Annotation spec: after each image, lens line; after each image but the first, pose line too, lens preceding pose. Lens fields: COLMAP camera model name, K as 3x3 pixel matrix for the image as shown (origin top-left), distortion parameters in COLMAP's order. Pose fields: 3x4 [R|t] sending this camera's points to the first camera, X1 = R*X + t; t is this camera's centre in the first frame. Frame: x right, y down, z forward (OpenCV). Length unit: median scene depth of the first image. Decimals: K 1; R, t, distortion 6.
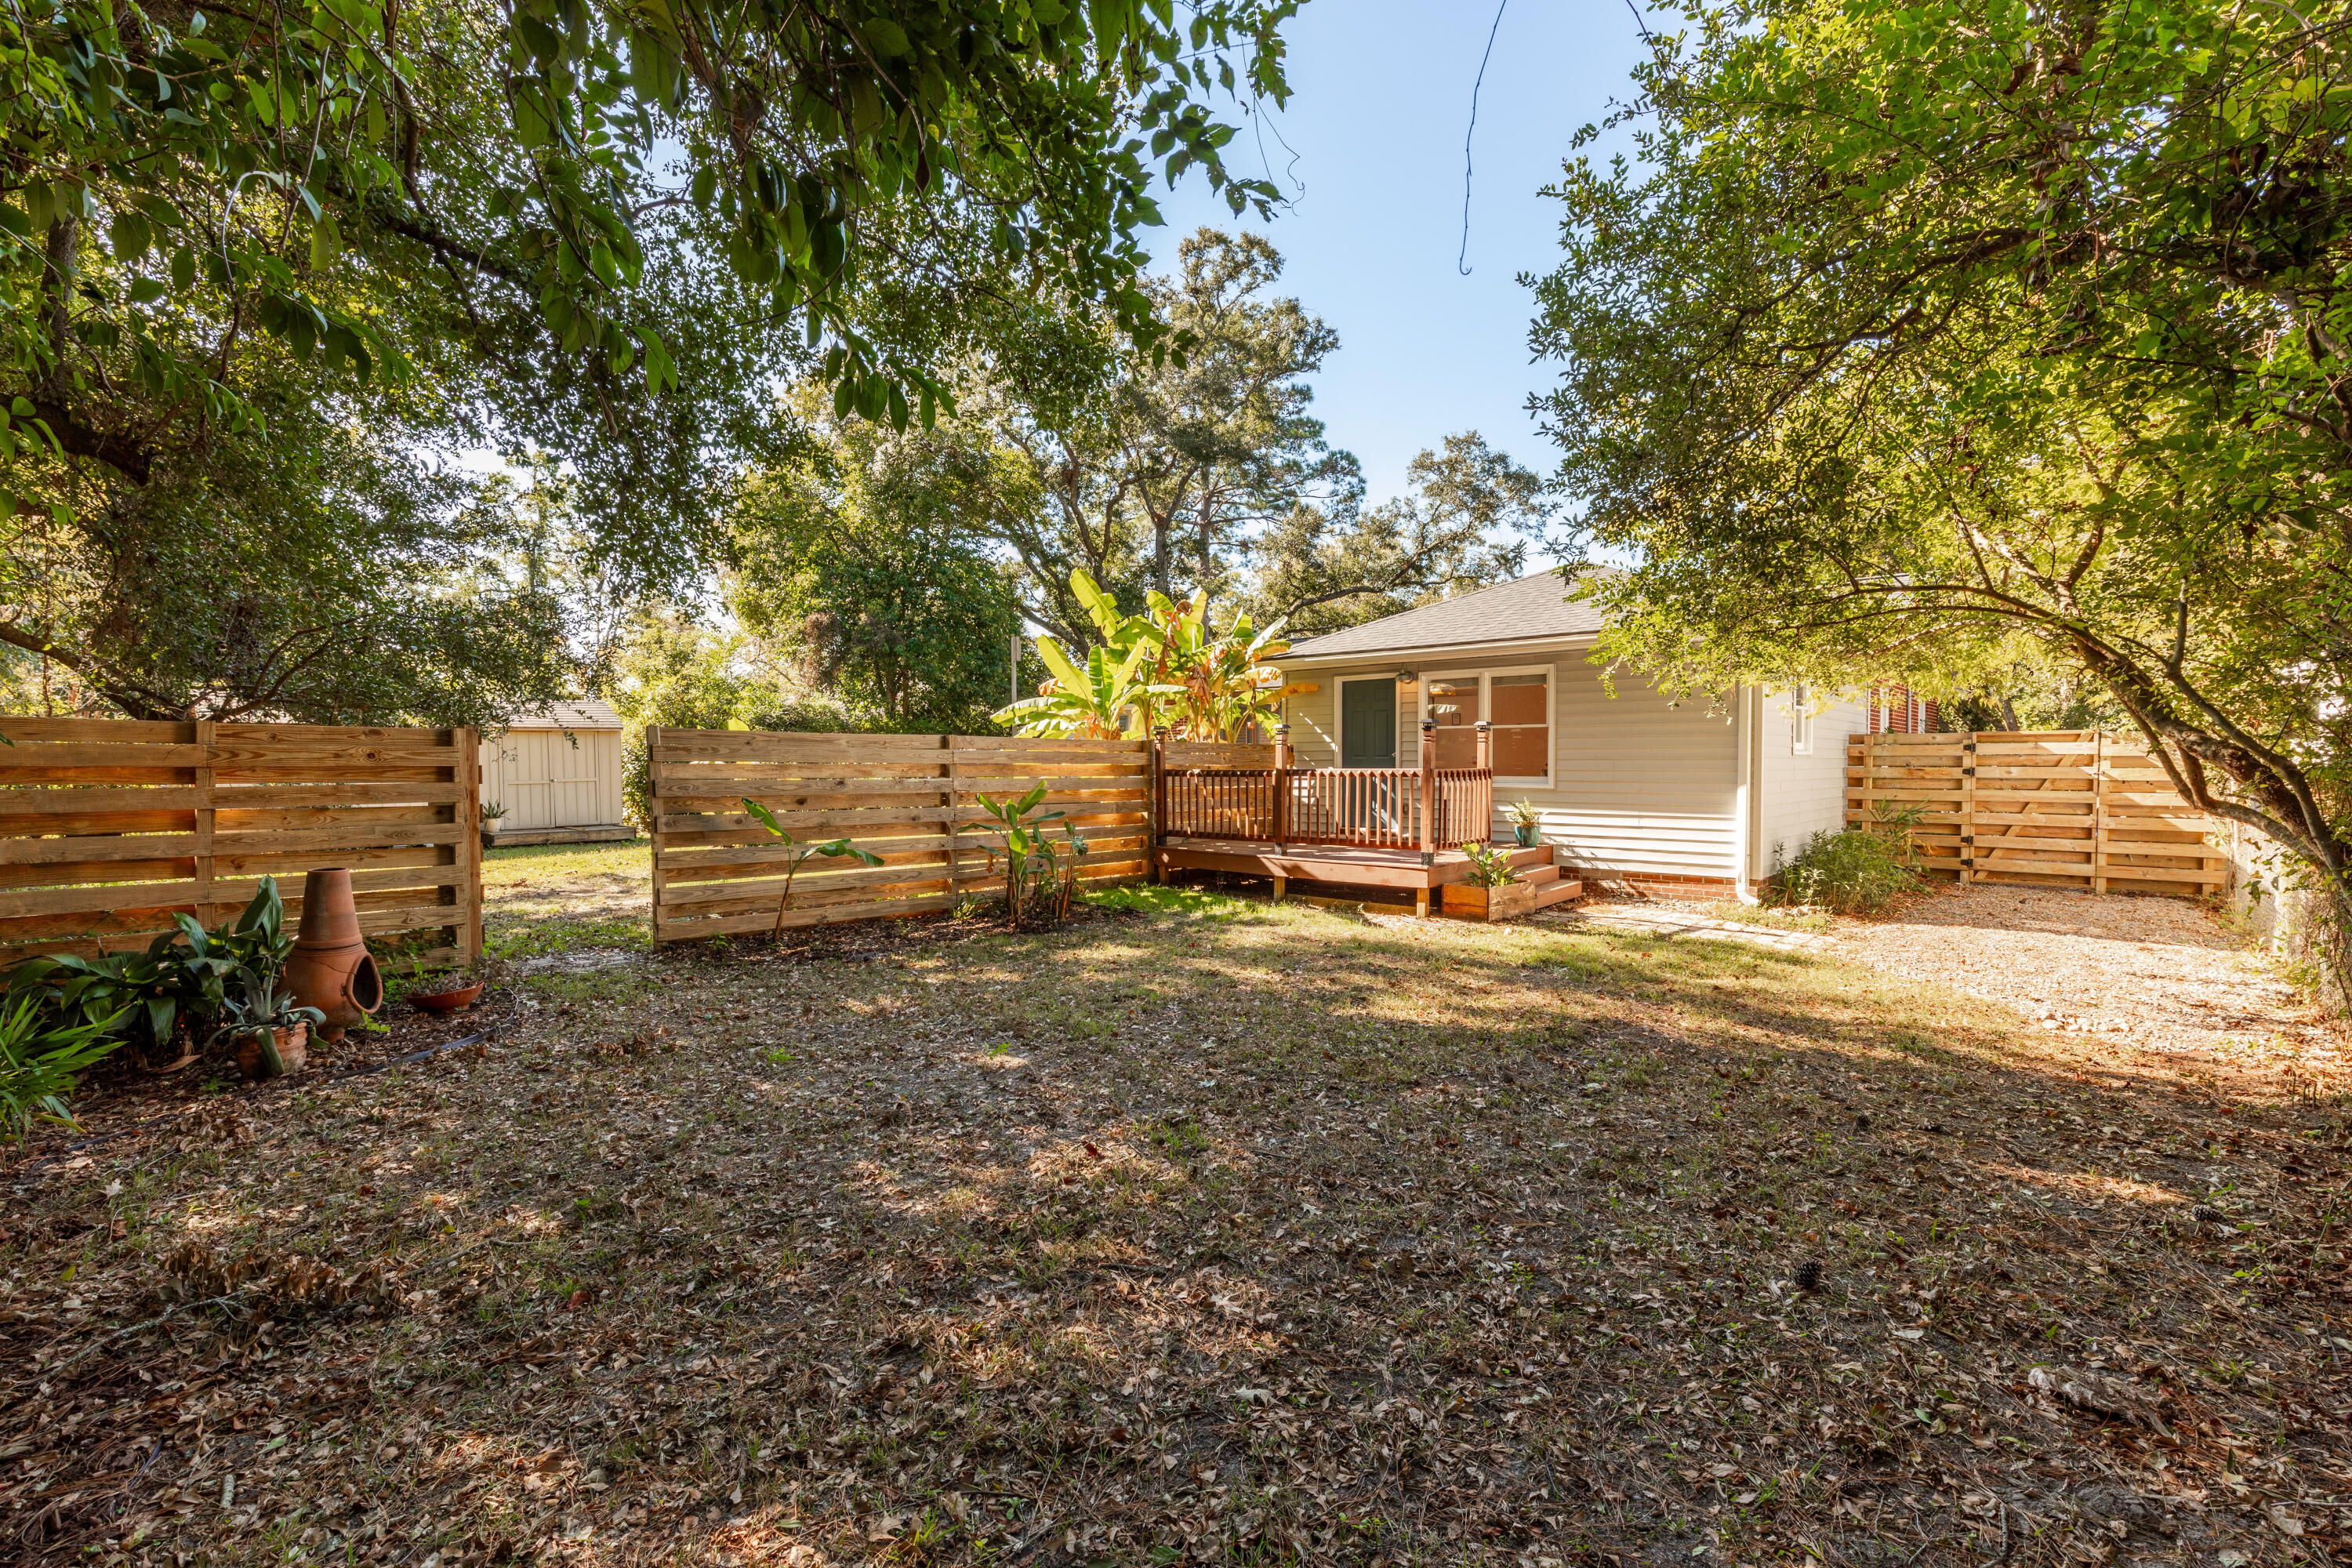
lens RADIAL K [[1069.2, 0, 1173.3], [0, 1069.2, 774.0], [0, 0, 1]] dist [-0.001836, -0.000124]
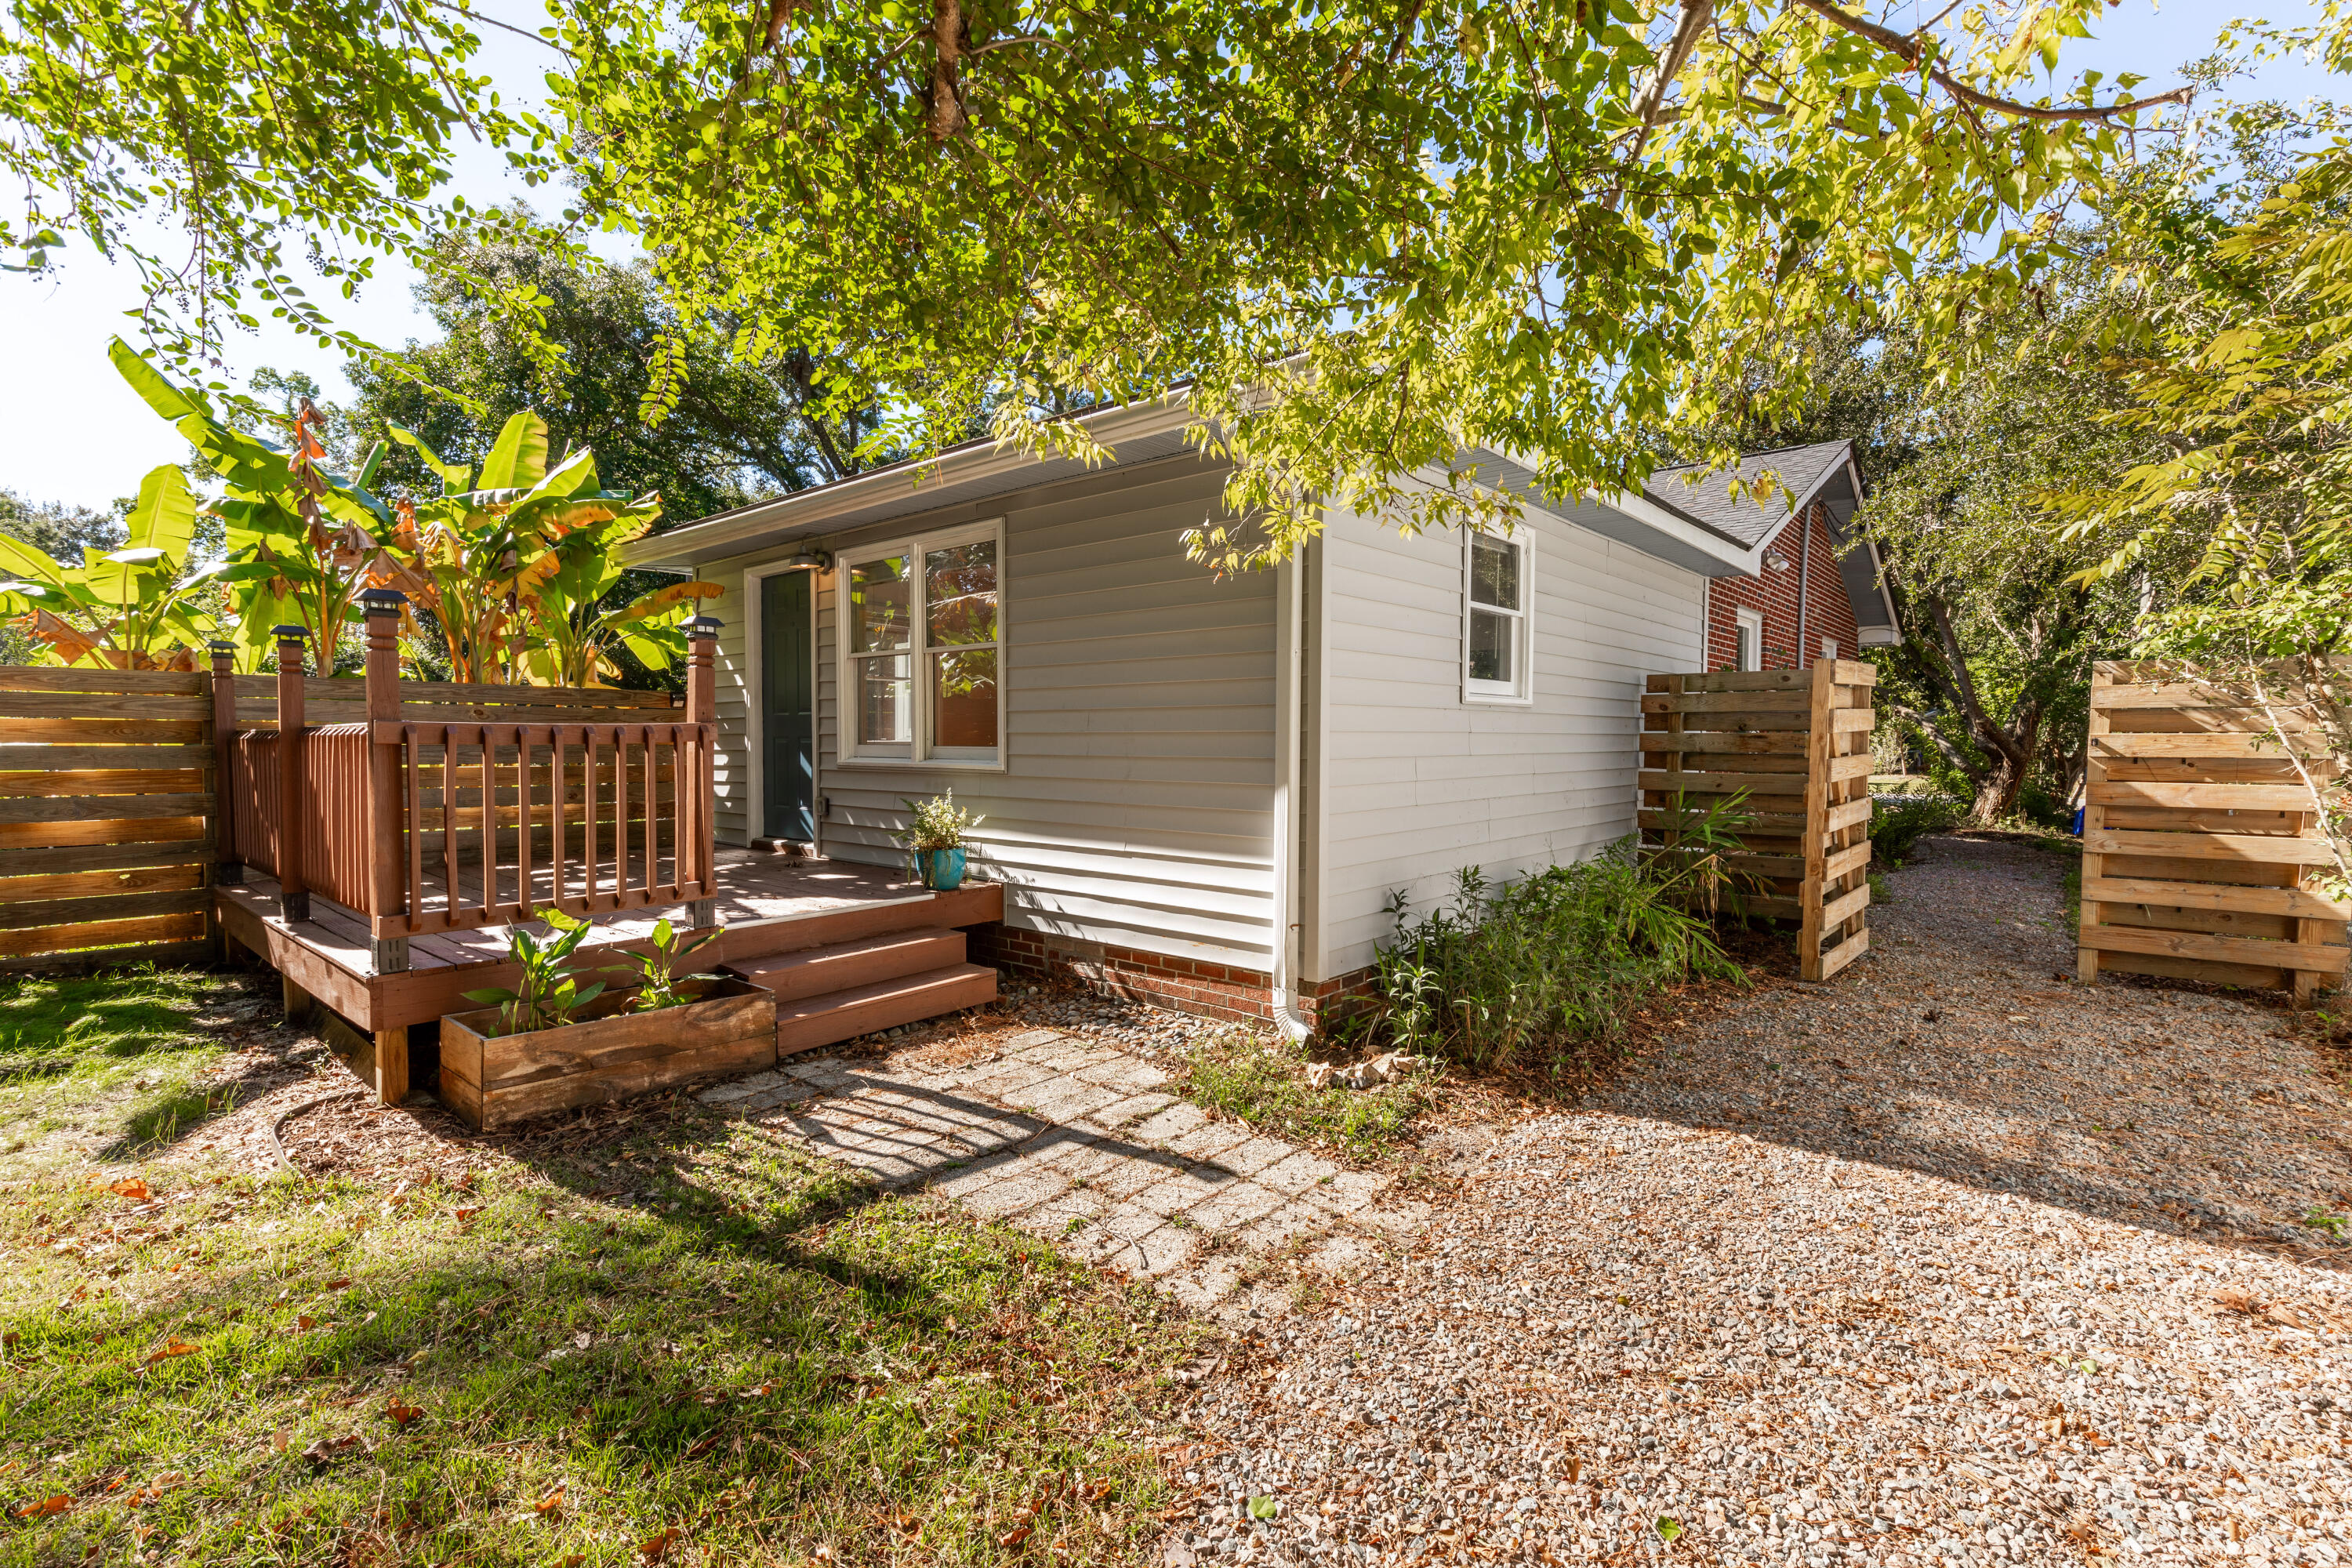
lens RADIAL K [[1069.2, 0, 1177.7], [0, 1069.2, 781.6], [0, 0, 1]] dist [-0.001836, -0.000124]
pose [[0.999793, 0.001592, 0.020295, 0.438664], [-0.002062, 0.999730, 0.023151, 0.006983], [-0.020252, -0.023188, 0.999526, 0.517979]]
